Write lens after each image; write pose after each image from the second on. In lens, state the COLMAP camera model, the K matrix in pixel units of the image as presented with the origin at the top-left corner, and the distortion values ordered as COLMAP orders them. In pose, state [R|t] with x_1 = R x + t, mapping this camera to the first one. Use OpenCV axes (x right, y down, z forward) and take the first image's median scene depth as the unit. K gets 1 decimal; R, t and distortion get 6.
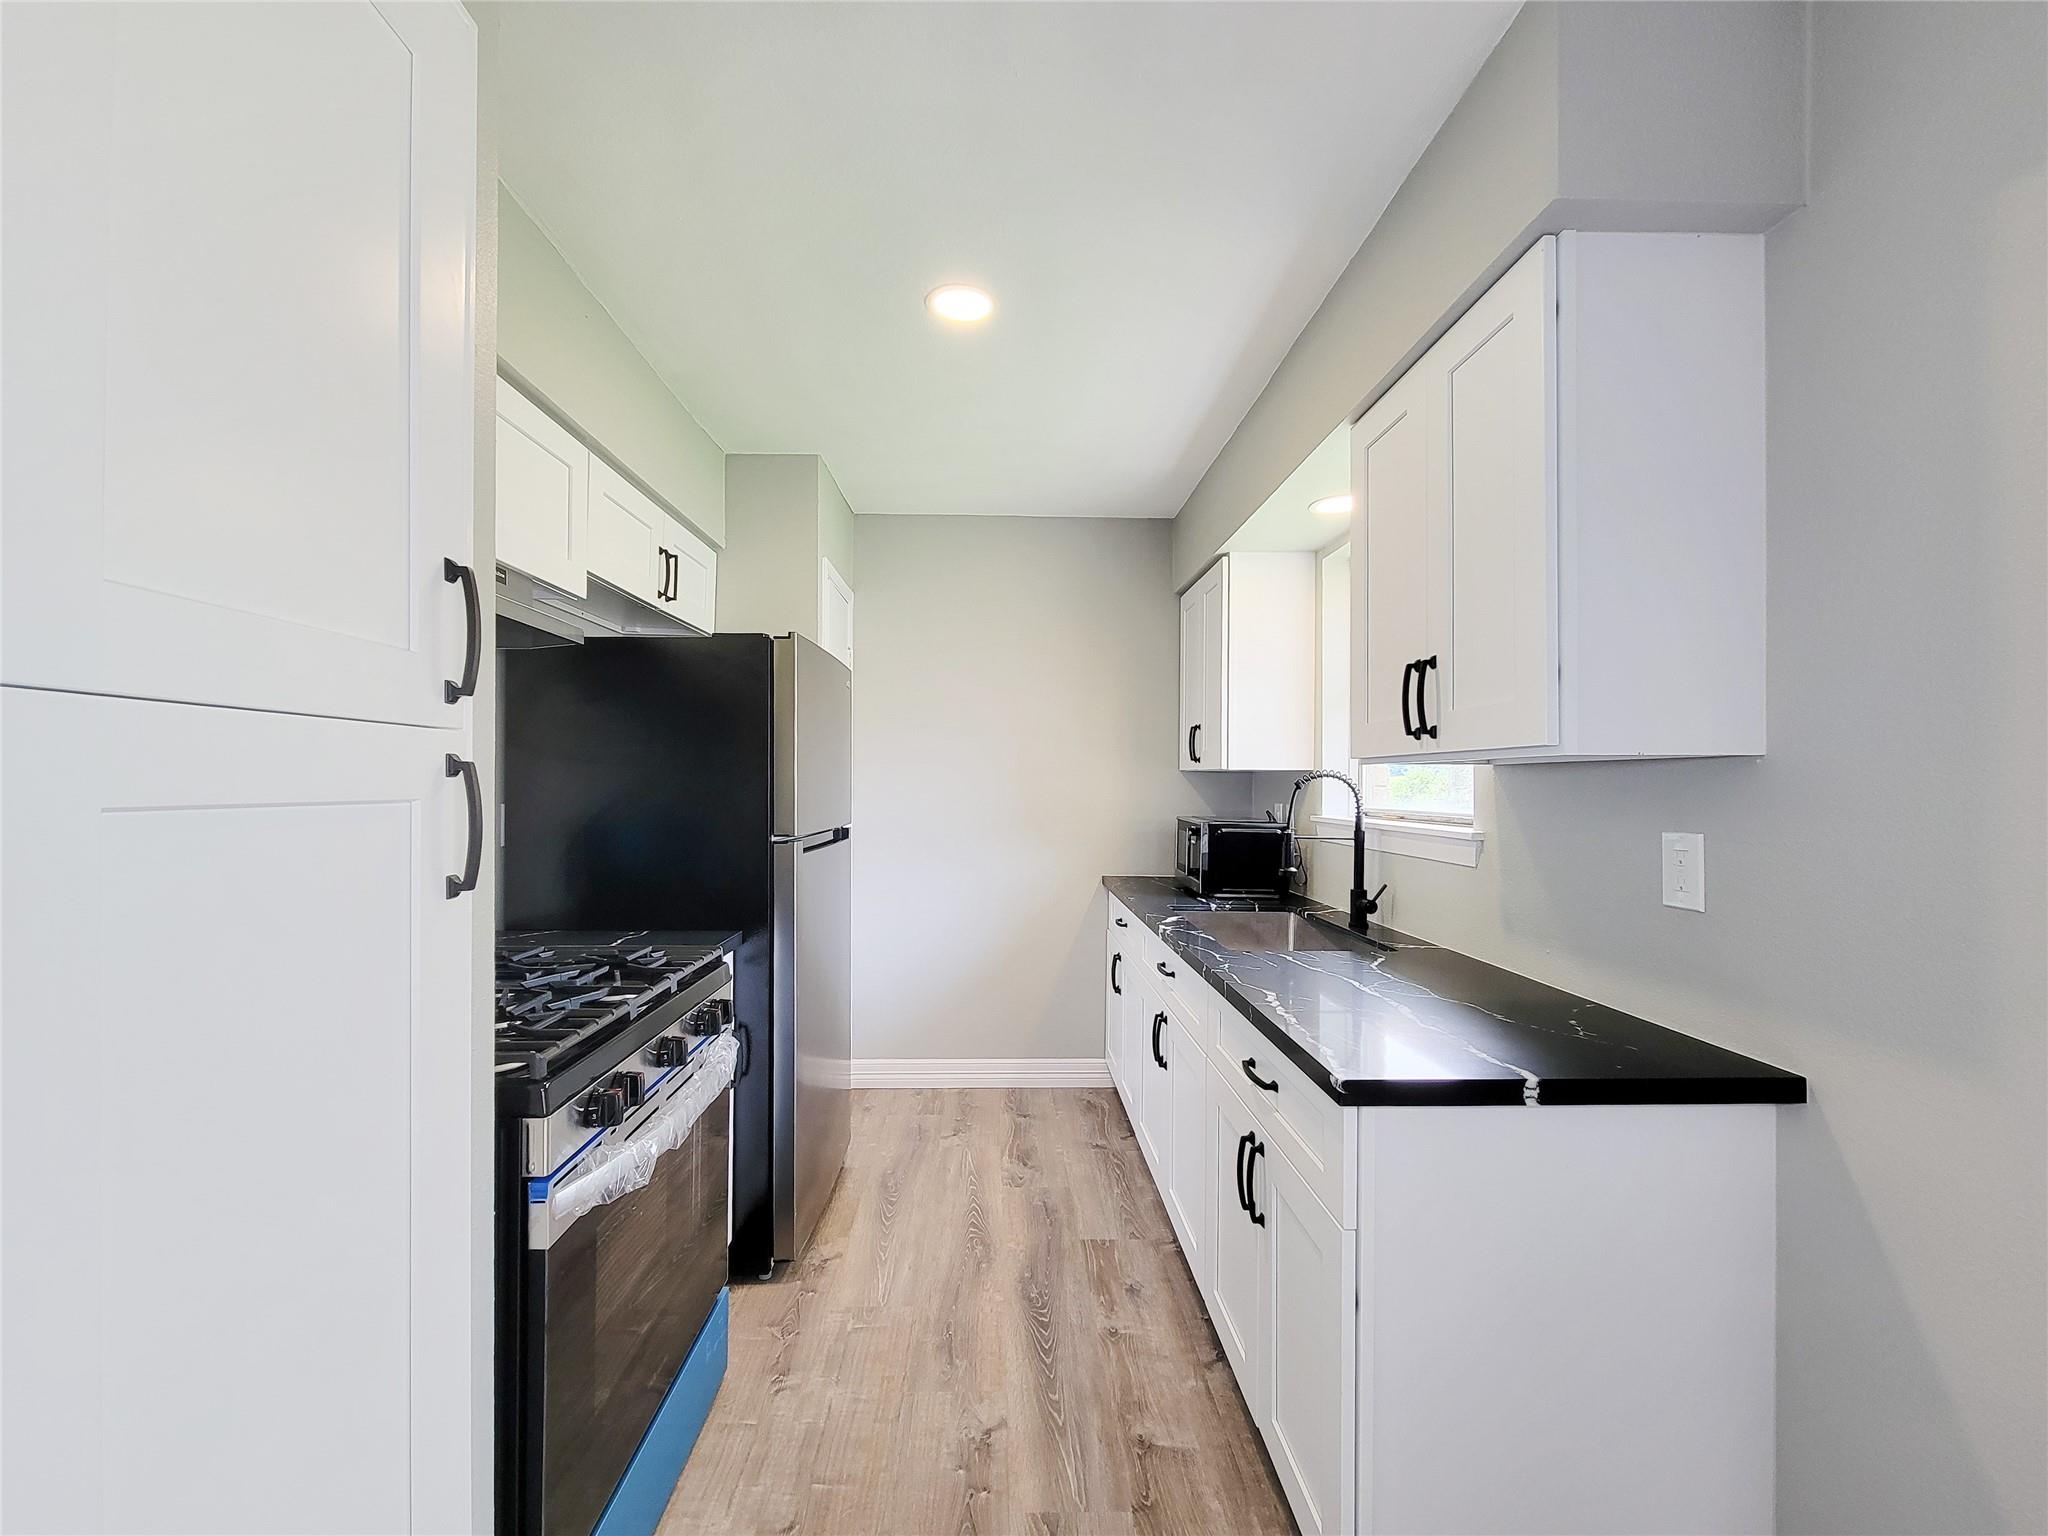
lens RADIAL K [[856.2, 0, 1018.8], [0, 856.2, 779.6], [0, 0, 1]] dist [0.003962, -0.000592]
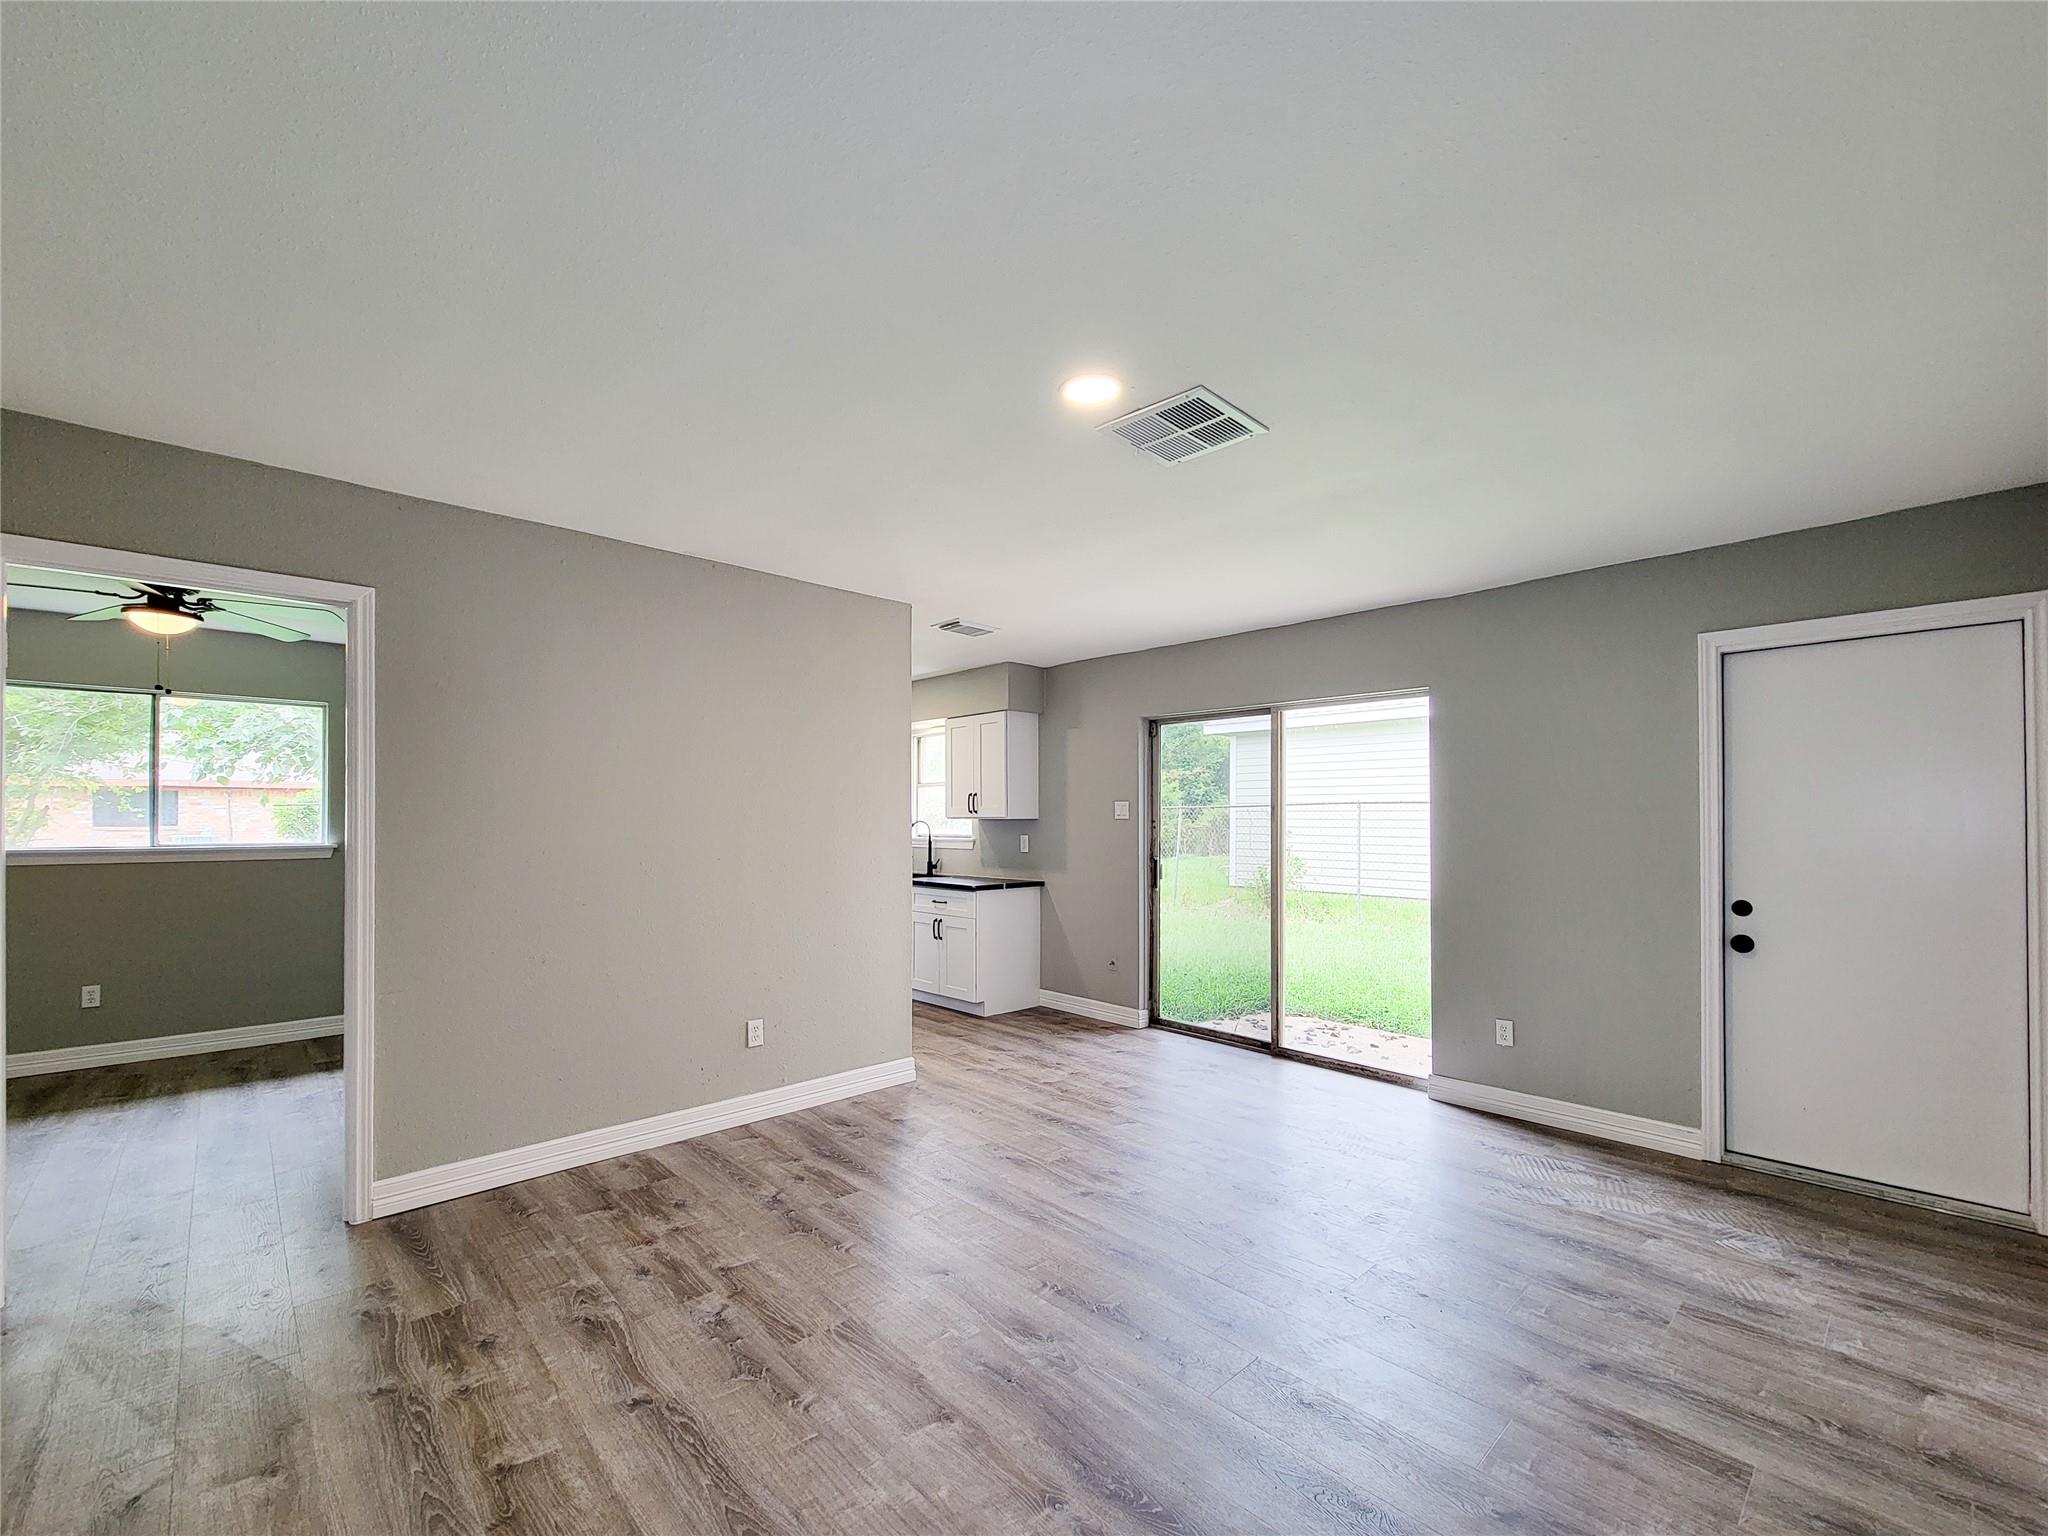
lens RADIAL K [[856.2, 0, 1030.1], [0, 856.2, 807.9], [0, 0, 1]] dist [0.003962, -0.000592]
pose [[0.736872, 0.004603, 0.676016, -1.352774], [0.002666, 0.999949, -0.009715, -0.026965], [-0.676027, 0.008961, 0.736823, -1.410091]]
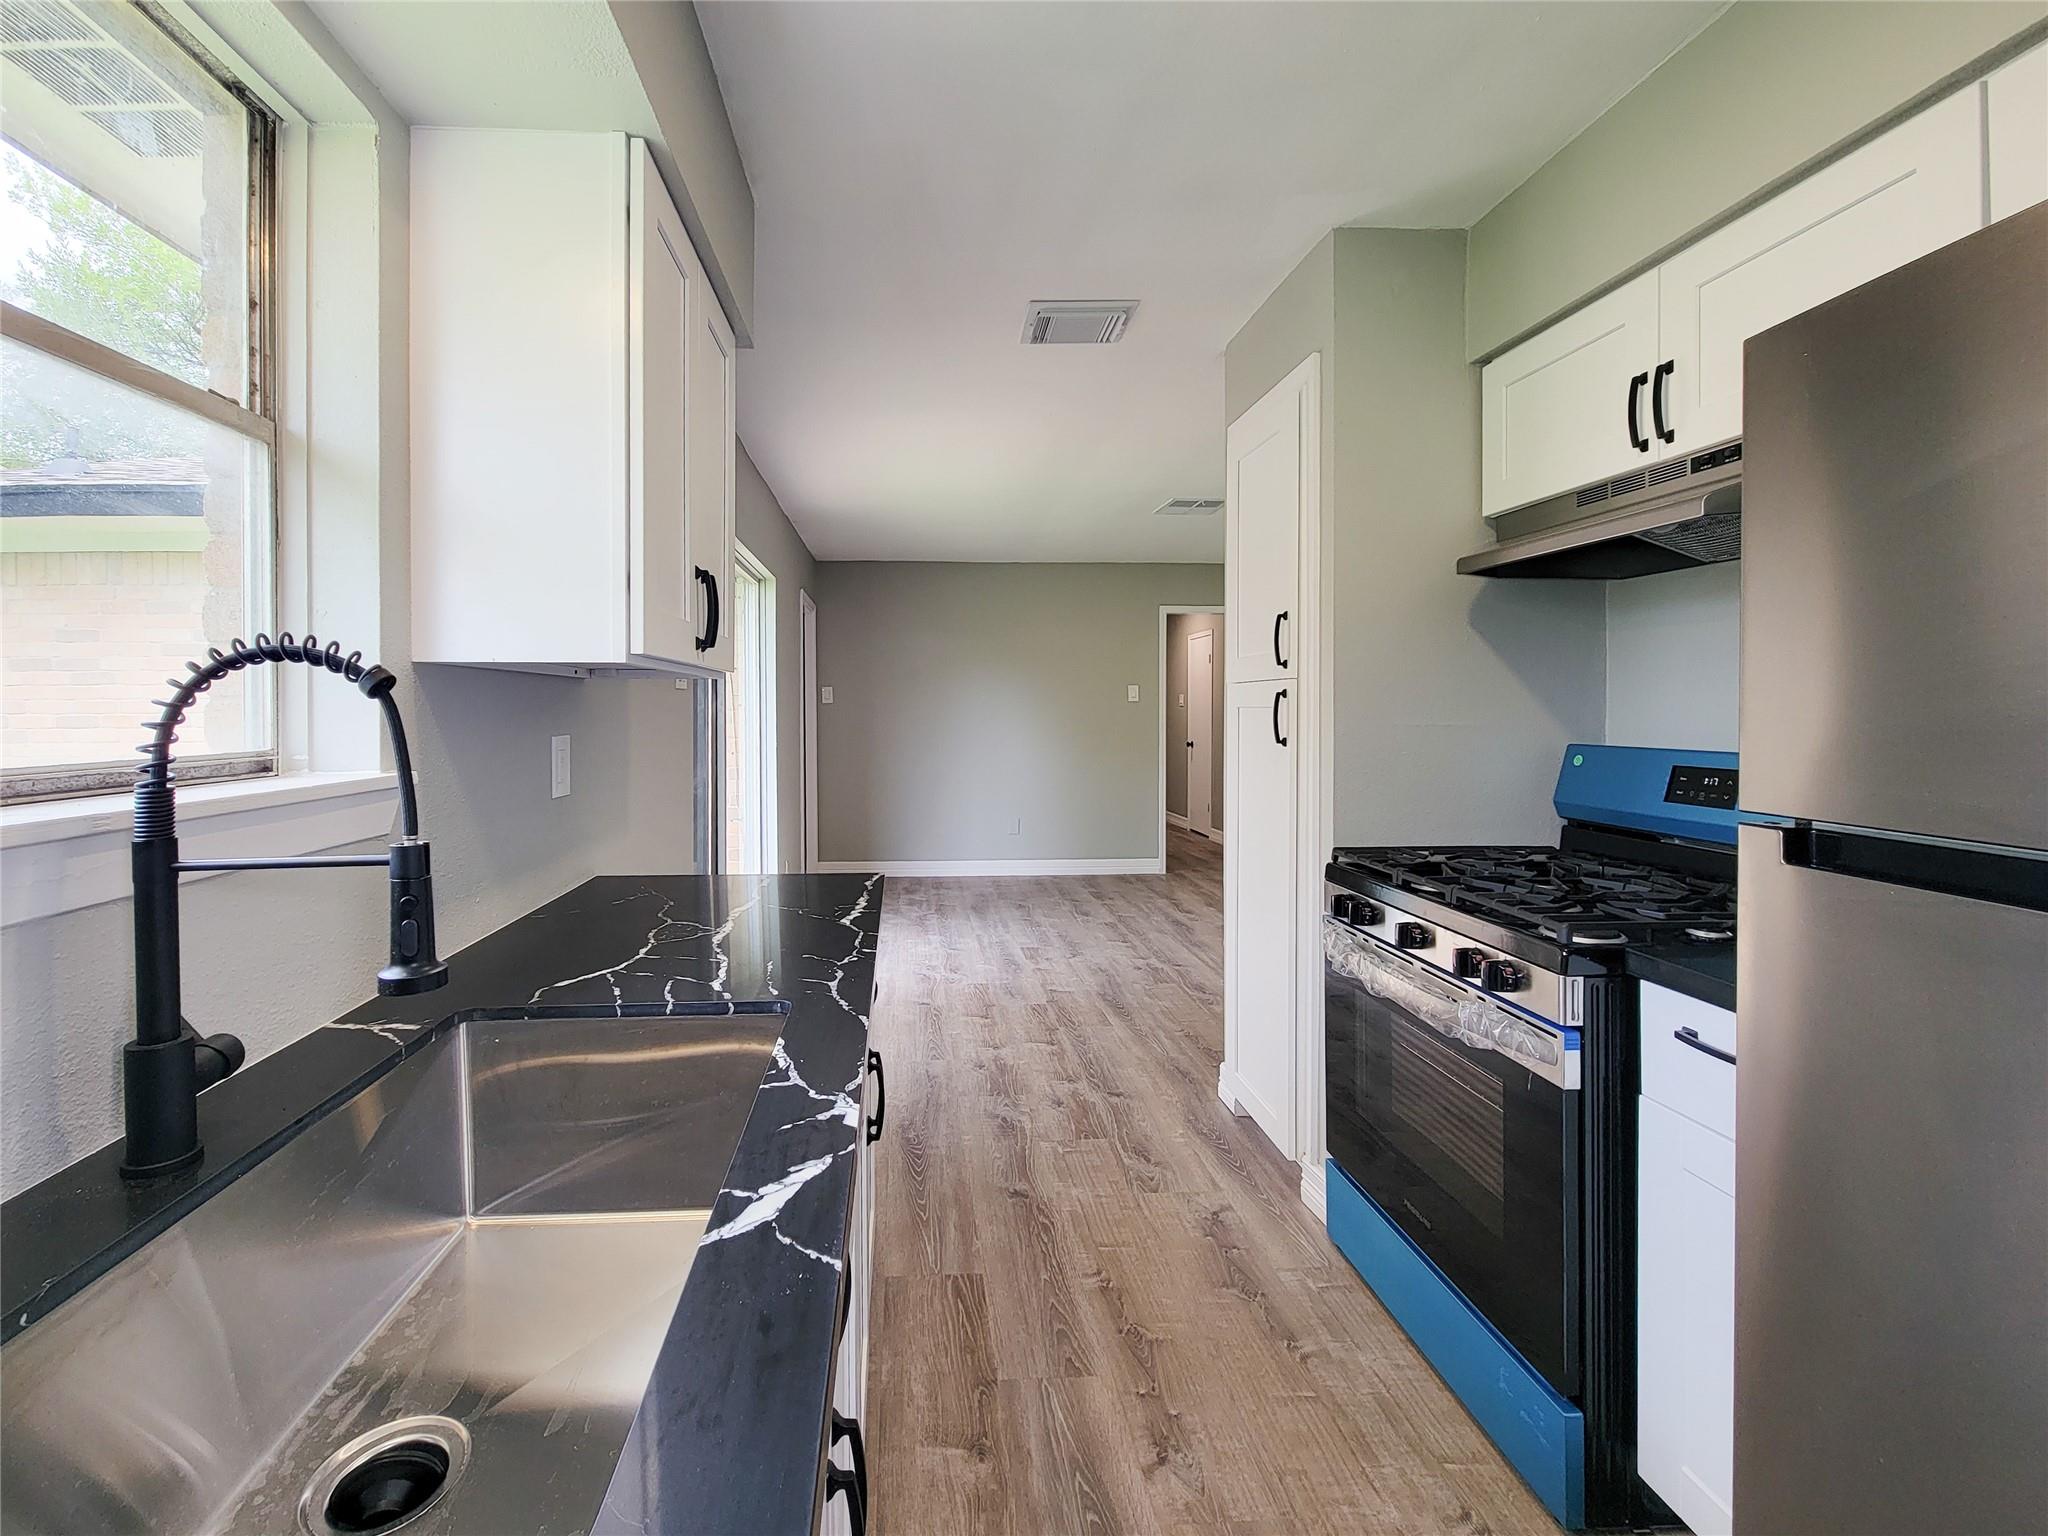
lens RADIAL K [[856.2, 0, 953.2], [0, 856.2, 710.3], [0, 0, 1]] dist [0.003962, -0.000592]
pose [[-0.999631, -0.001399, -0.027138, 0.140395], [-0.001330, 0.999996, -0.002561, 0.016715], [0.027142, -0.002524, -0.999628, 1.337254]]
